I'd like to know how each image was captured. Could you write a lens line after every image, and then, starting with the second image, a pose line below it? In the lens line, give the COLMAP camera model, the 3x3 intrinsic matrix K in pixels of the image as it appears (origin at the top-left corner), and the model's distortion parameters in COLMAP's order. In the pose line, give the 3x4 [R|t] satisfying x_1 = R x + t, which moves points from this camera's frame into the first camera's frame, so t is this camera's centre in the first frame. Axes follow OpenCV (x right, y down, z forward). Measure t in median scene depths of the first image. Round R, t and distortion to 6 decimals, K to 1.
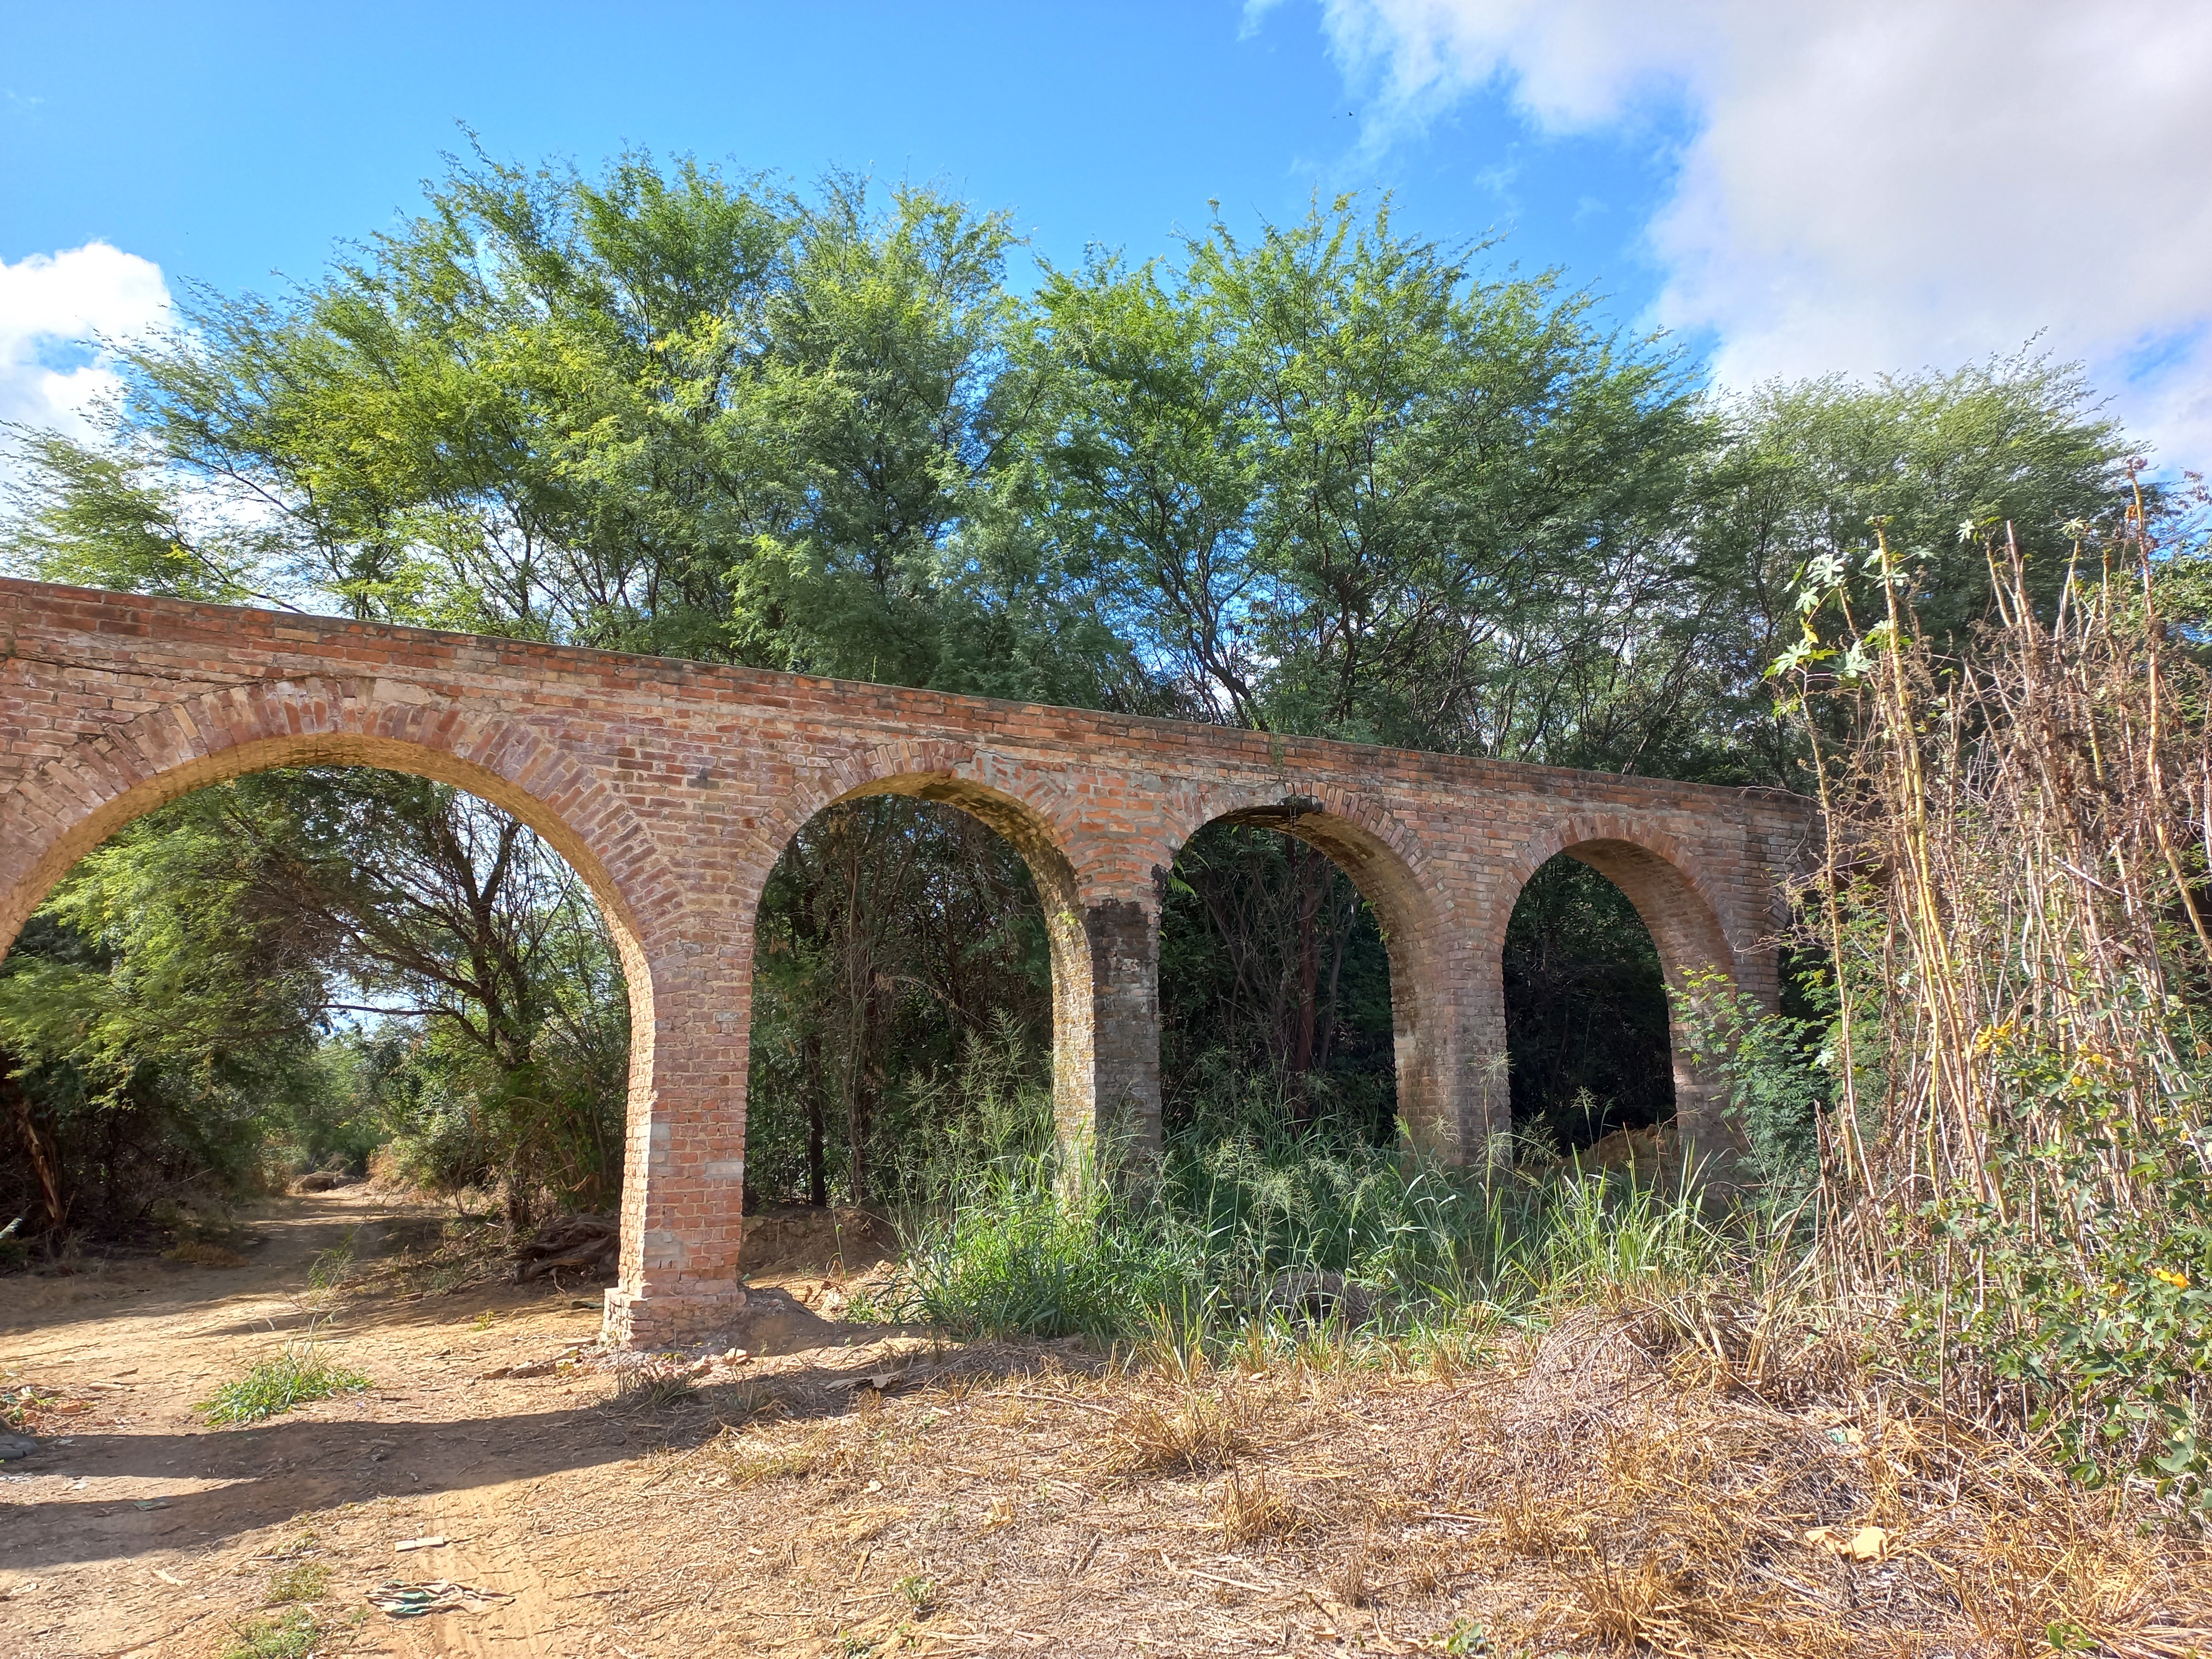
lens RADIAL K [[1574.2, 0, 1106.0], [0, 1574.2, 829.5], [0, 0, 1]] dist [0.059013, -0.076516]
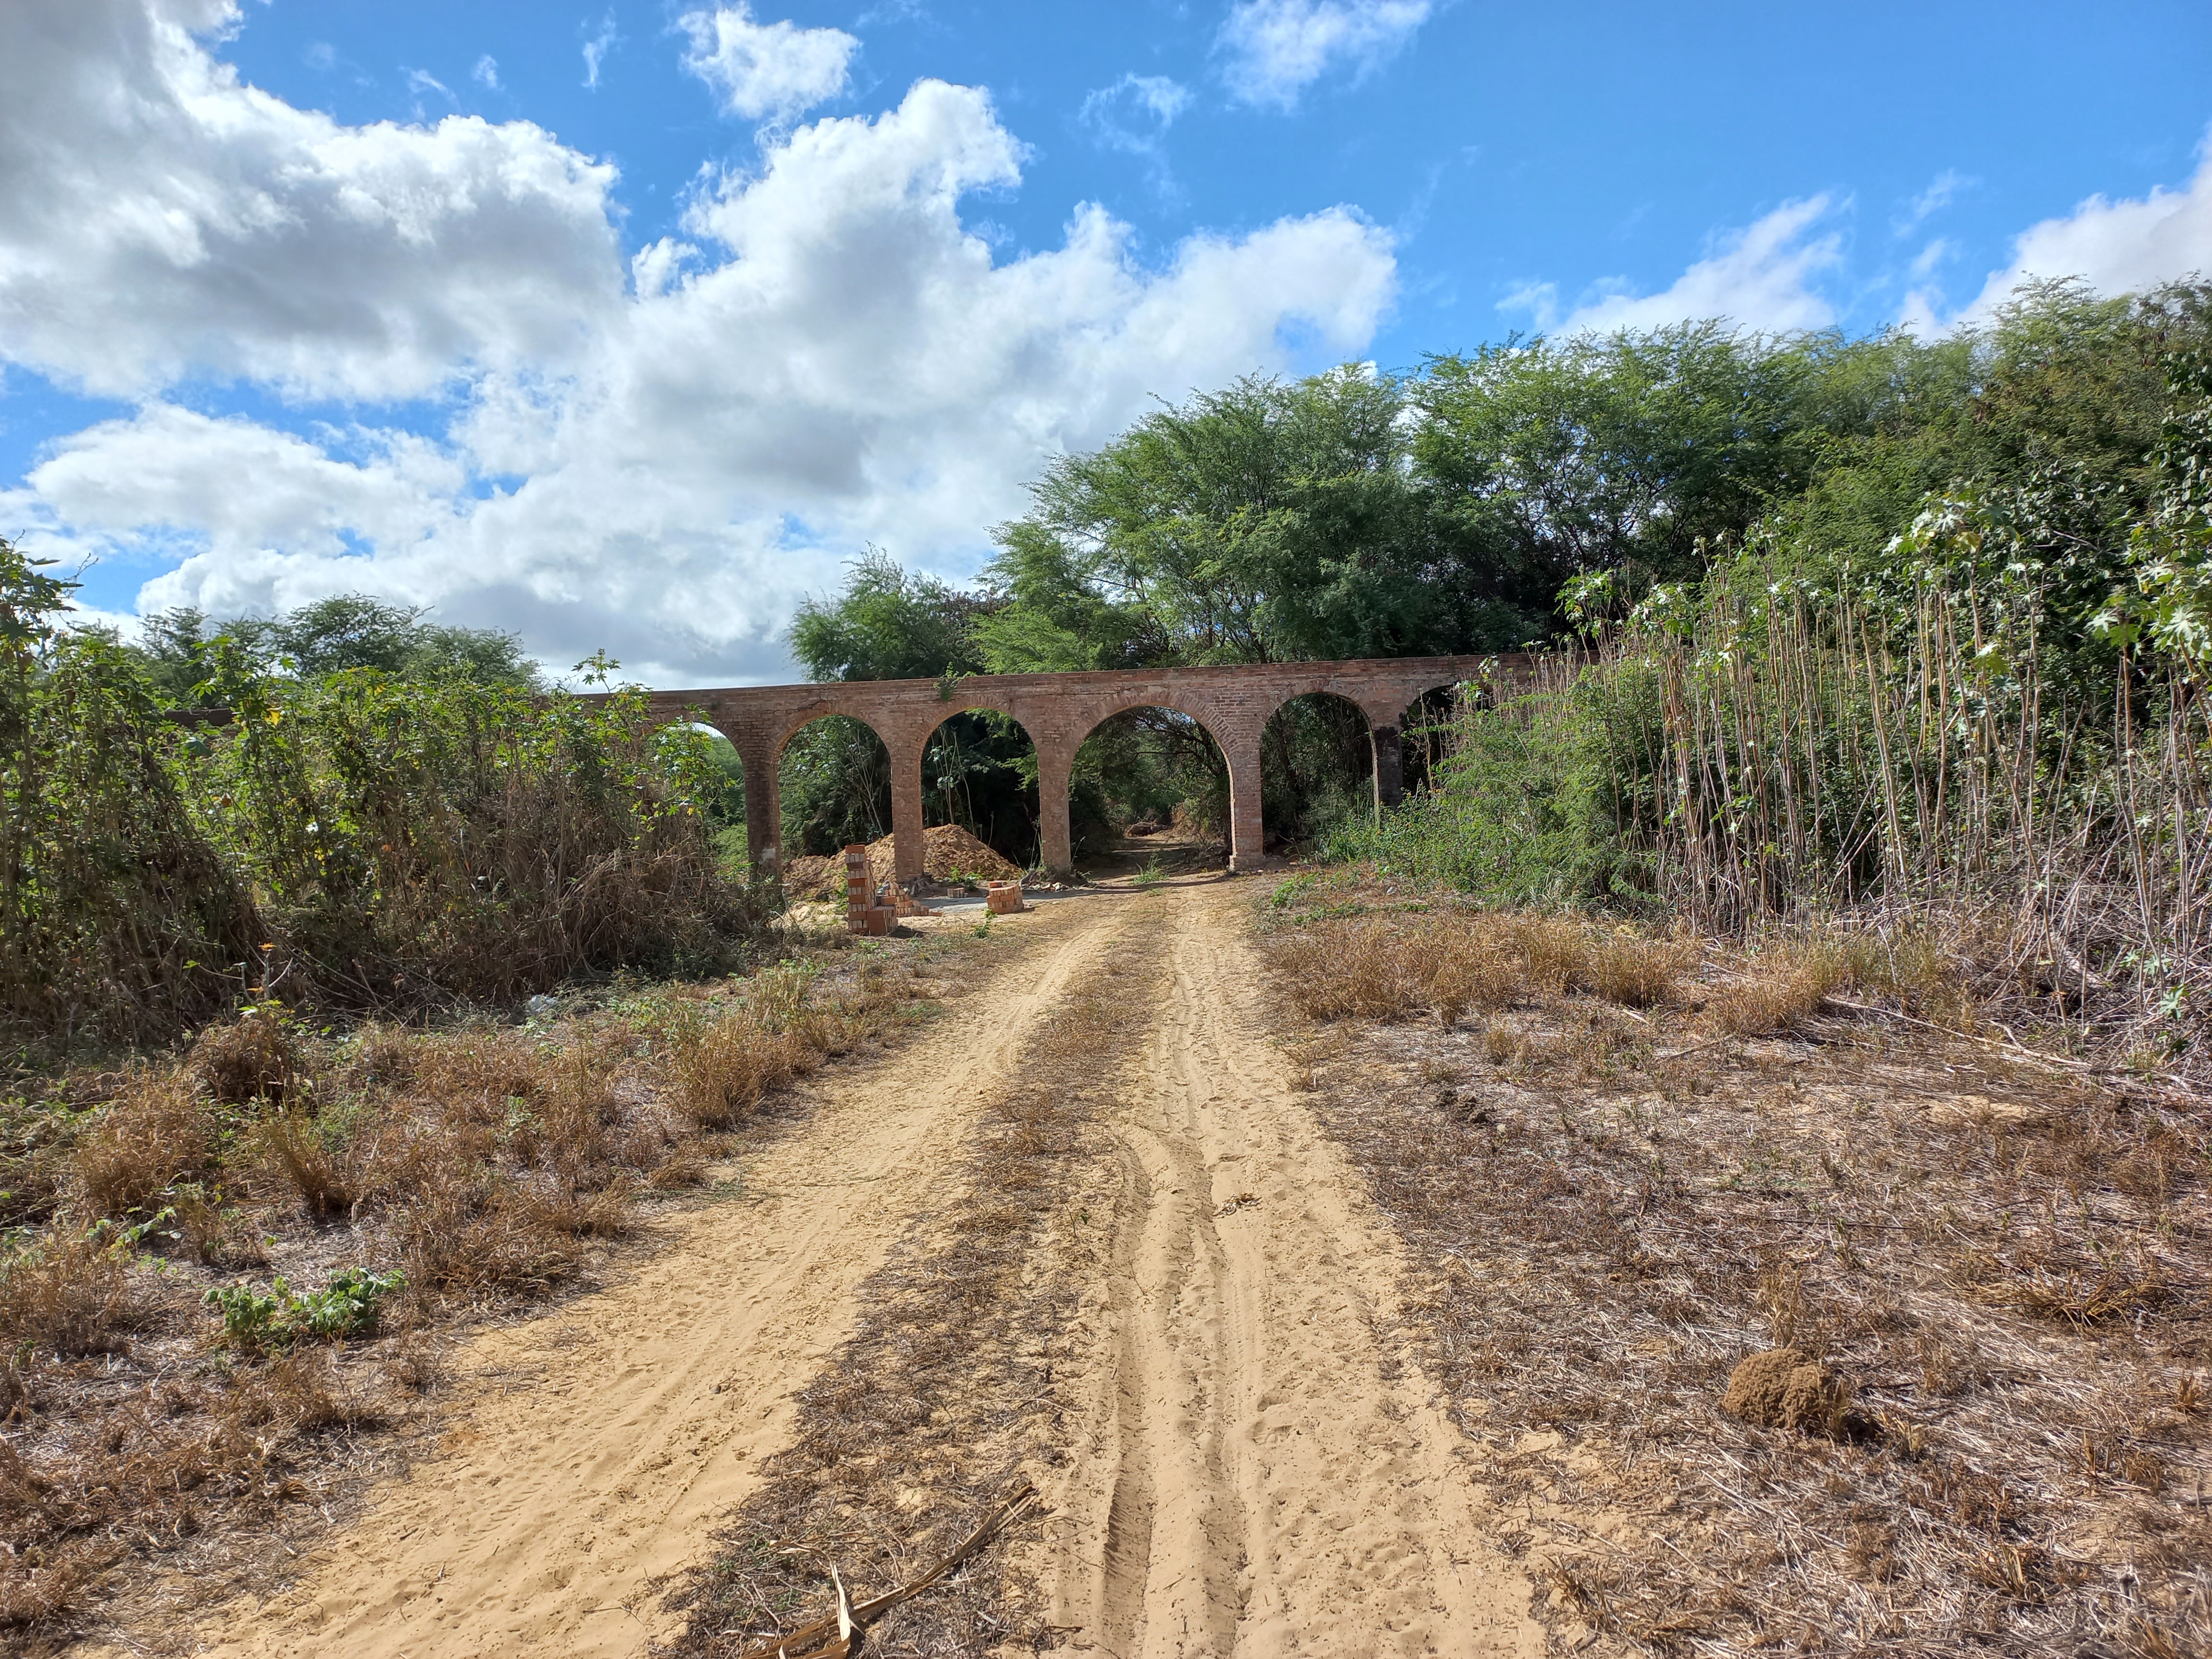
lens RADIAL K [[1550.6, 0, 1109.9], [0, 1550.6, 855.4], [0, 0, 1]] dist [0.007438, -0.000549]
pose [[0.892026, -0.003823, -0.451968, 0.739546], [0.109596, 0.971952, 0.208083, -0.328422], [0.438496, -0.235149, 0.867425, -1.532253]]
